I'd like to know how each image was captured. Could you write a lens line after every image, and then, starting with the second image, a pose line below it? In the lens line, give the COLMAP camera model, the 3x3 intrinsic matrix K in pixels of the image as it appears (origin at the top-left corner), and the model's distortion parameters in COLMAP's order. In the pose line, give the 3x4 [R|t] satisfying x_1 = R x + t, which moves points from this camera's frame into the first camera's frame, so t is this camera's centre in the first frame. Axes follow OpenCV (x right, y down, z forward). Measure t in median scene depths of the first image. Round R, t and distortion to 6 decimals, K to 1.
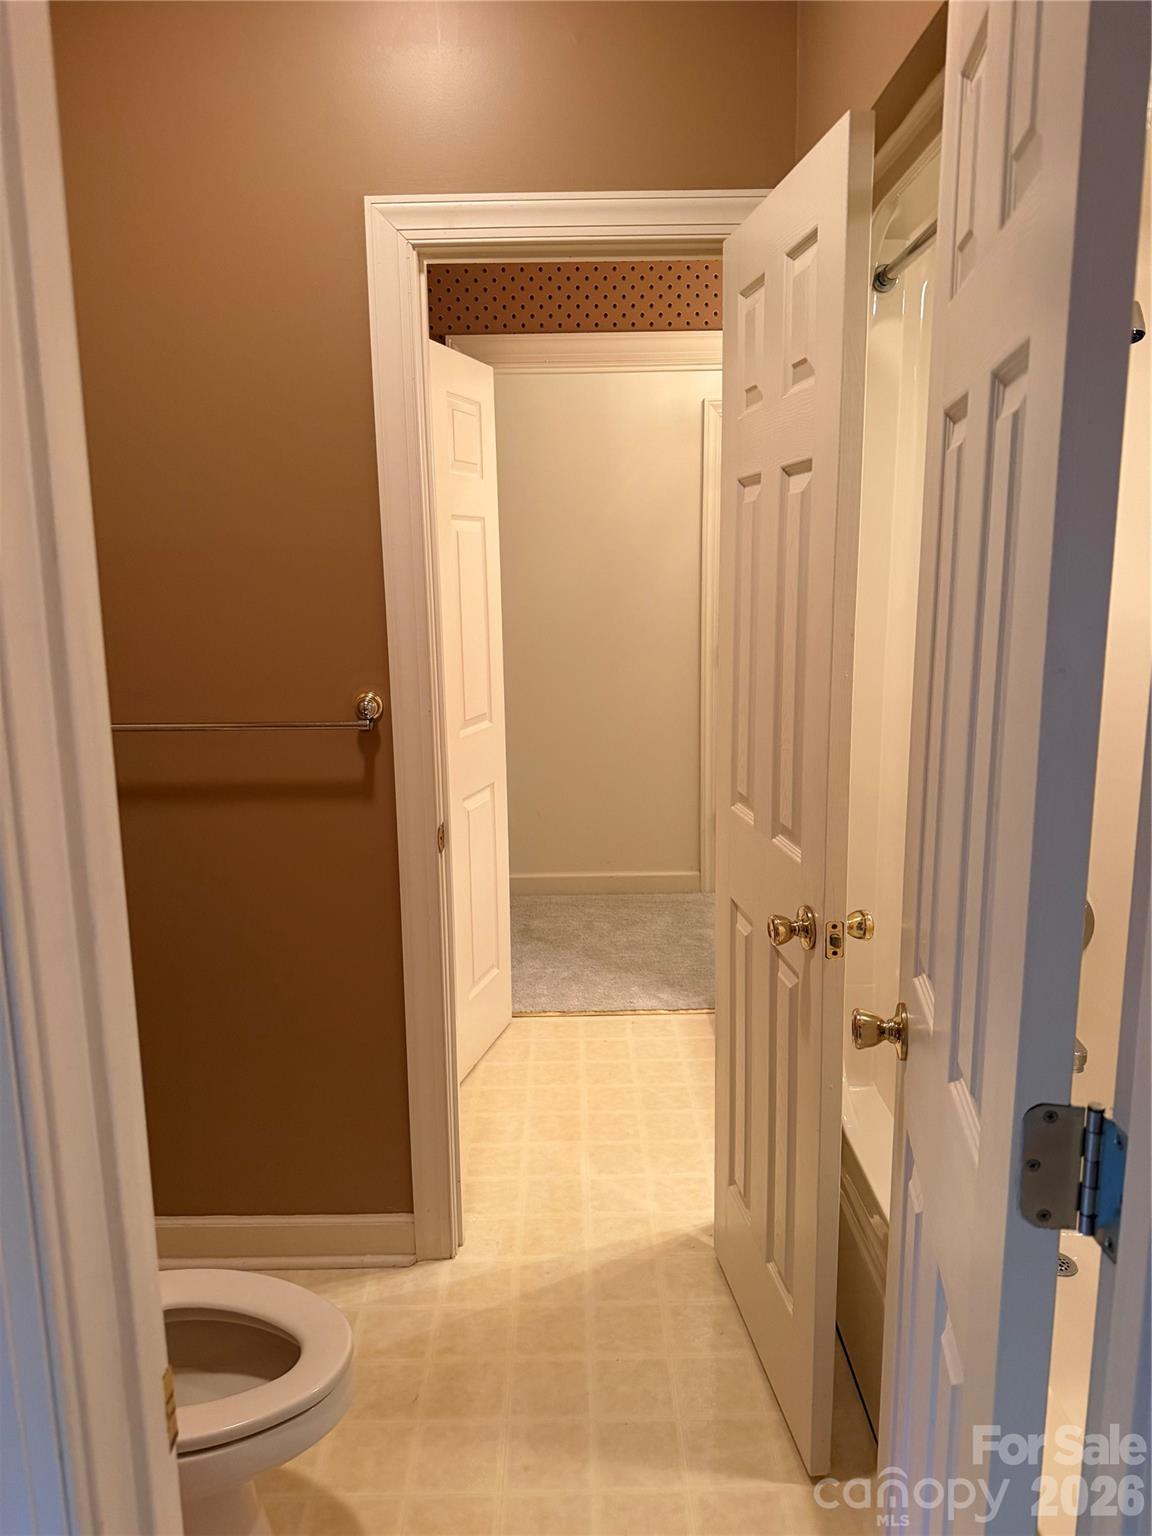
lens RADIAL K [[1088.5, 0, 576.0], [0, 1088.5, 768.0], [0, 0, 1]] dist [-0.006010, -0.006644]
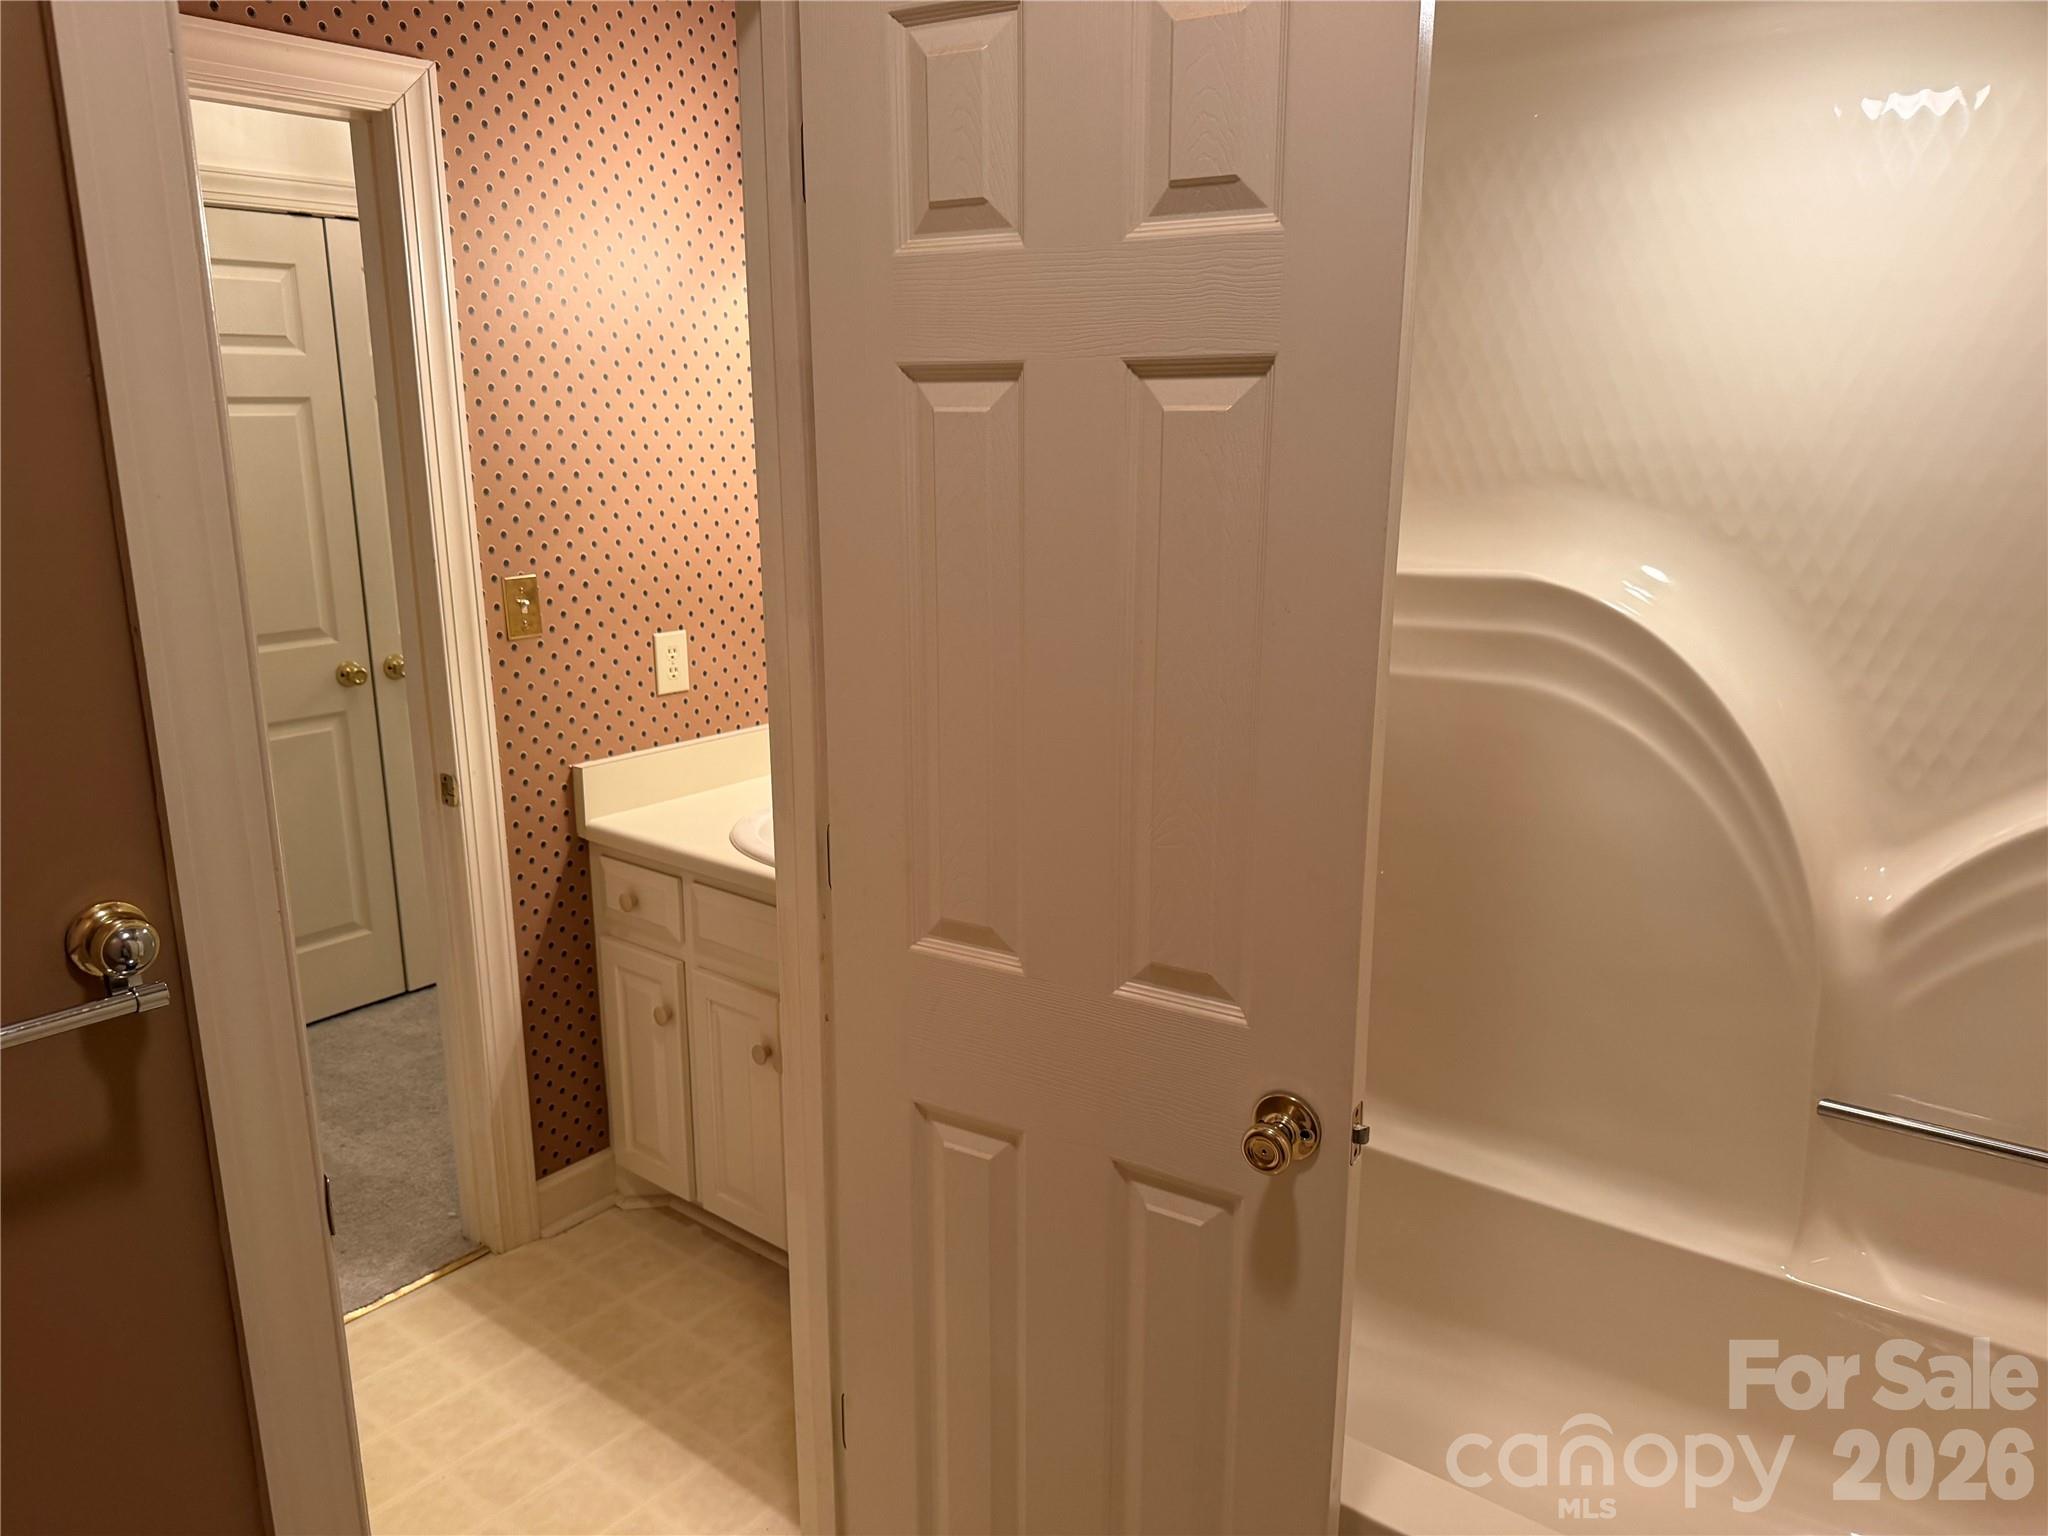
lens RADIAL K [[1451.3, 0, 1024.3], [0, 1451.3, 755.0], [0, 0, 1]] dist [-0.006010, -0.006644]
pose [[0.627422, -0.173683, 0.759063, -0.274601], [0.151523, 0.983406, 0.099771, -0.095010], [-0.763795, 0.052417, 0.643327, 0.339807]]
